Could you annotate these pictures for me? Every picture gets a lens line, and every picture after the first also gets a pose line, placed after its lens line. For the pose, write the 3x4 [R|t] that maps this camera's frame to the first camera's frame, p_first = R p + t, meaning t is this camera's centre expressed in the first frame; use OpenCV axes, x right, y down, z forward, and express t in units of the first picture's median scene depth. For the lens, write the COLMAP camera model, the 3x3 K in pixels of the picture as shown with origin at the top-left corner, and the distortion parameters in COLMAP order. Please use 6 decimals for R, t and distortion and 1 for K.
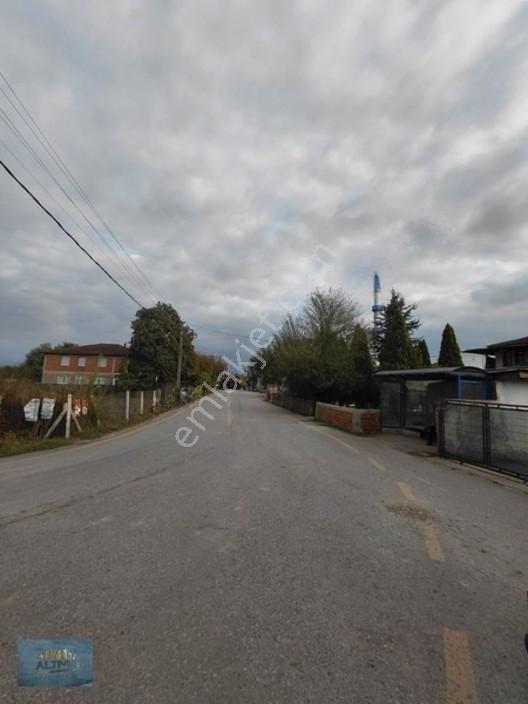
lens RADIAL K [[353.0, 0, 251.9], [0, 353.0, 355.5], [0, 0, 1]] dist [0.002516, 0.001298]
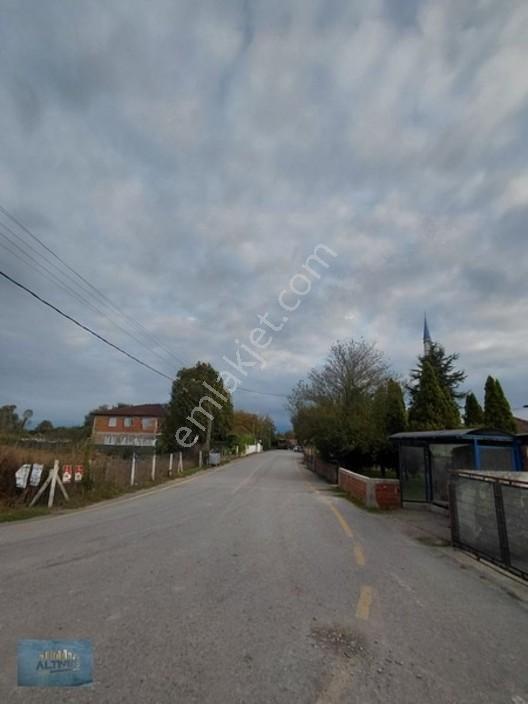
lens RADIAL K [[359.4, 0, 251.0], [0, 359.4, 362.4], [0, 0, 1]] dist [-0.000429, 0.000628]
pose [[0.986980, -0.038013, -0.156288, 0.109206], [0.015824, 0.989906, -0.140843, -0.005583], [0.160064, 0.136536, 0.977618, 0.046601]]
